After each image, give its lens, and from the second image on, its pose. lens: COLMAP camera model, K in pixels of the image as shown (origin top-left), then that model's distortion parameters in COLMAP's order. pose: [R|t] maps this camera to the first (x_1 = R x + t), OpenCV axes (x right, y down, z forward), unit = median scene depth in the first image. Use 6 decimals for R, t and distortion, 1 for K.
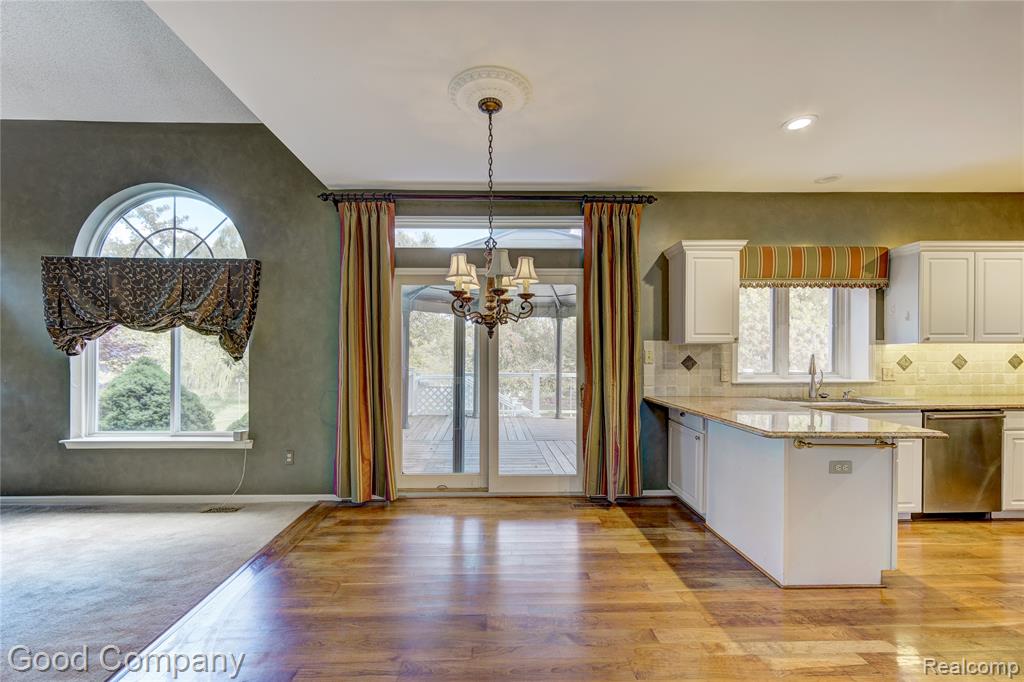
lens RADIAL K [[426.6, 0, 512.1], [0, 426.6, 350.9], [0, 0, 1]] dist [-0.000241, -0.000151]
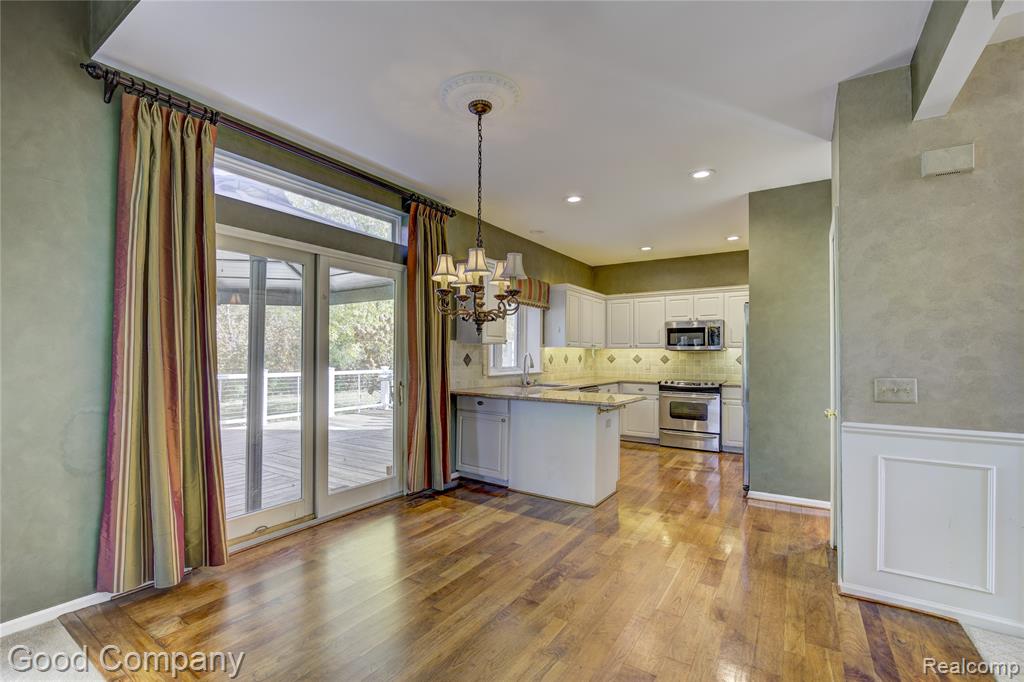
lens RADIAL K [[440.7, 0, 512.0], [0, 440.7, 341.0], [0, 0, 1]] dist [-0.022267, -0.000298]
pose [[0.593261, 0.029516, 0.804469, -0.549459], [-0.015627, 0.999562, -0.025150, 0.005481], [-0.804858, 0.002349, 0.593462, 0.208727]]
